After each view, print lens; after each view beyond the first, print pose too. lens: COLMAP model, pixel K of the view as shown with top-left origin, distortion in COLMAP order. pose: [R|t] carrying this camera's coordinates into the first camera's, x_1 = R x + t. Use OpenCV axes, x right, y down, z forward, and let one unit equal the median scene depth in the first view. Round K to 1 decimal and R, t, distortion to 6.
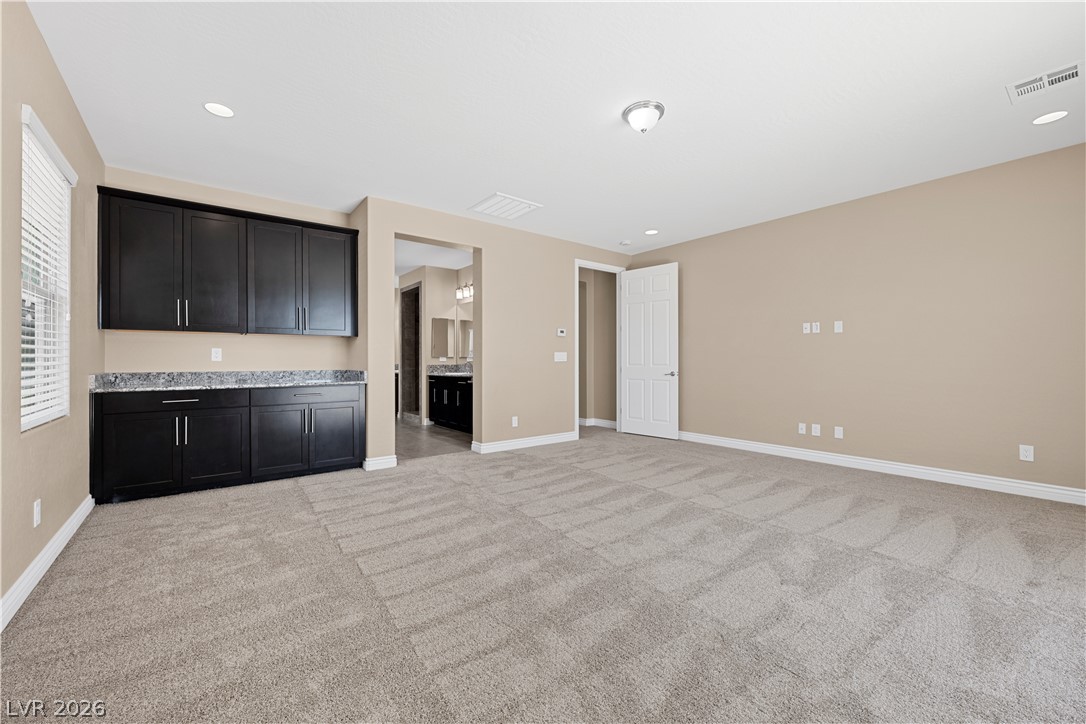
lens RADIAL K [[431.7, 0, 543.0], [0, 431.7, 362.0], [0, 0, 1]] dist [0.000185, -0.000102]
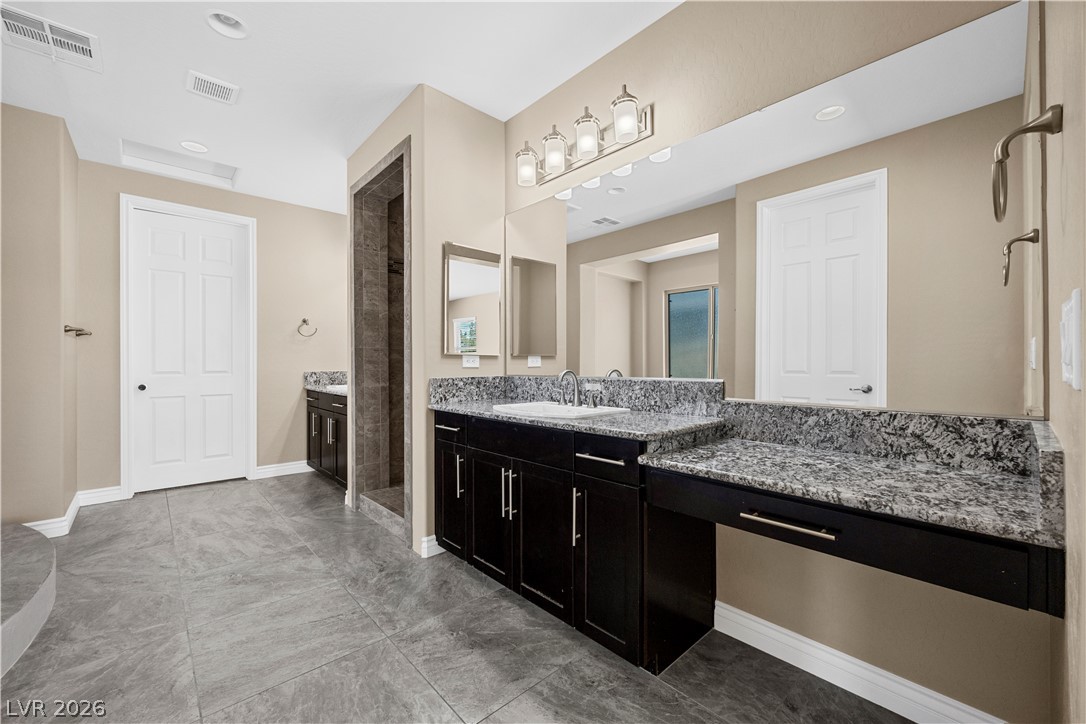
lens RADIAL K [[431.7, 0, 543.0], [0, 431.7, 362.0], [0, 0, 1]] dist [0.000185, -0.000102]
pose [[0.997043, -0.000664, 0.076843, -0.198380], [0.000378, 0.999993, 0.003735, -0.007439], [-0.076845, -0.003695, 0.997036, 0.632830]]
